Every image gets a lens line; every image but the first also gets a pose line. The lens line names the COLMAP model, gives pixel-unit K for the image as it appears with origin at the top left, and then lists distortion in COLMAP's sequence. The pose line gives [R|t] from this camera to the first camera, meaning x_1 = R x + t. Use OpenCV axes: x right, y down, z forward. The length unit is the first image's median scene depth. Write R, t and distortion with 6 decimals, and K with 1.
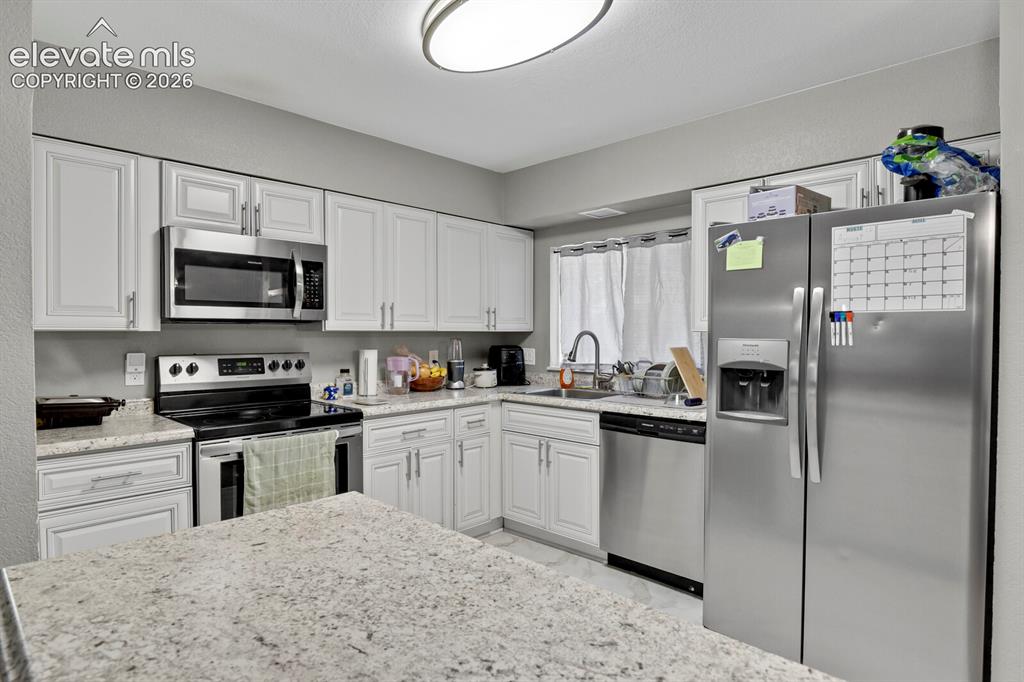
lens RADIAL K [[551.5, 0, 517.9], [0, 551.5, 339.1], [0, 0, 1]] dist [-0.014424, -0.001416]
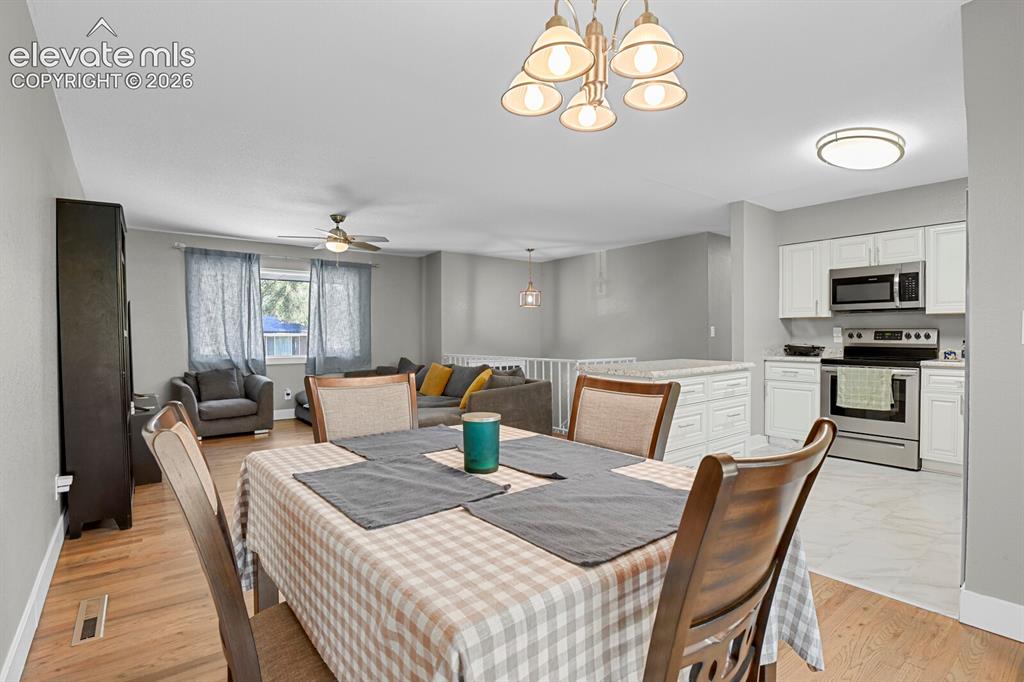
lens RADIAL K [[500.2, 0, 518.3], [0, 500.2, 342.6], [0, 0, 1]] dist [-0.023164, -0.001757]
pose [[-0.140006, 0.013789, -0.990055, 1.276822], [-0.012097, 0.999805, 0.015635, 0.062945], [0.990077, 0.014166, -0.139811, 0.027884]]
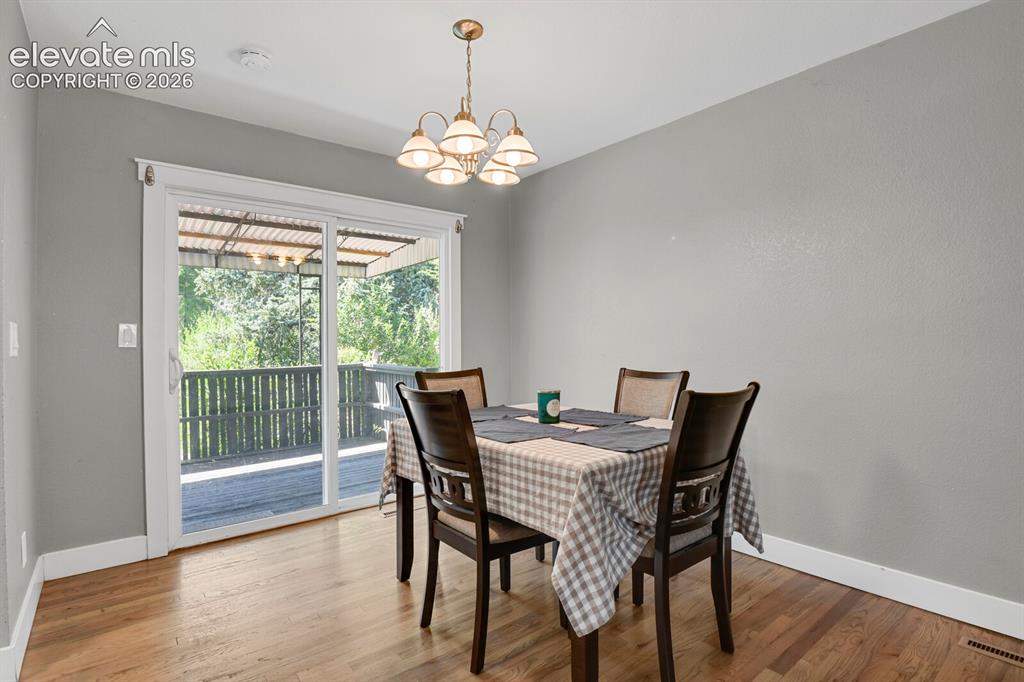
lens RADIAL K [[500.2, 0, 515.8], [0, 500.2, 342.3], [0, 0, 1]] dist [-0.023164, -0.001757]
pose [[0.123166, -0.001007, 0.992386, 0.052394], [0.024748, 0.999692, -0.002057, 0.067766], [-0.992078, 0.024812, 0.123152, -0.115770]]
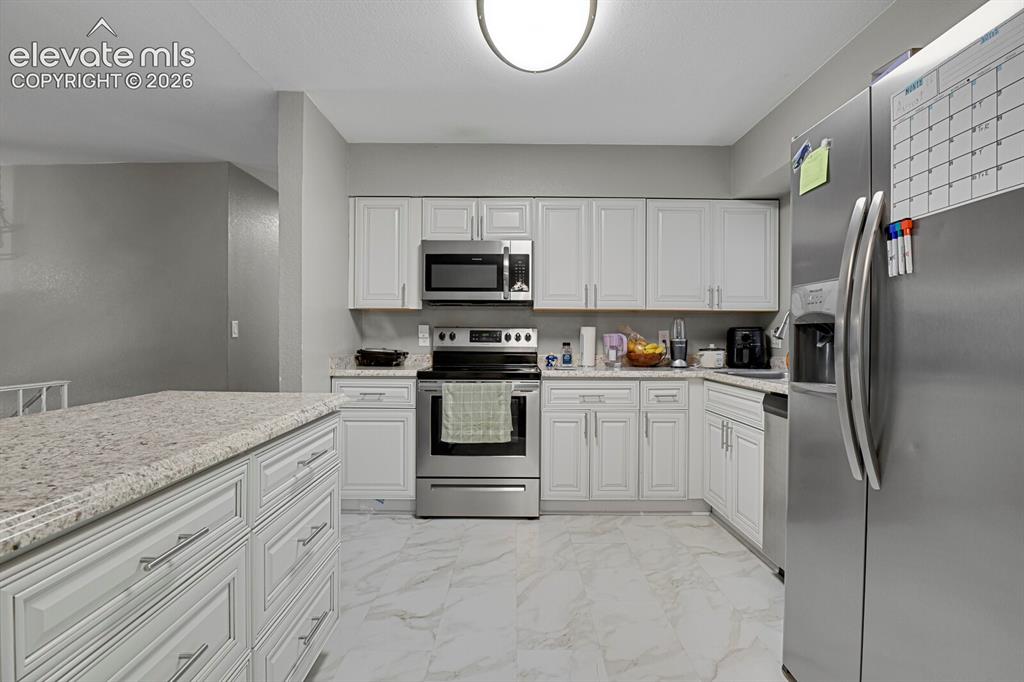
lens RADIAL K [[500.2, 0, 521.9], [0, 500.2, 338.2], [0, 0, 1]] dist [-0.023164, -0.001757]
pose [[0.695227, 0.003393, -0.718782, 0.466210], [-0.014130, 0.999860, -0.008948, 0.064409], [0.718652, 0.016377, 0.695177, 0.194938]]
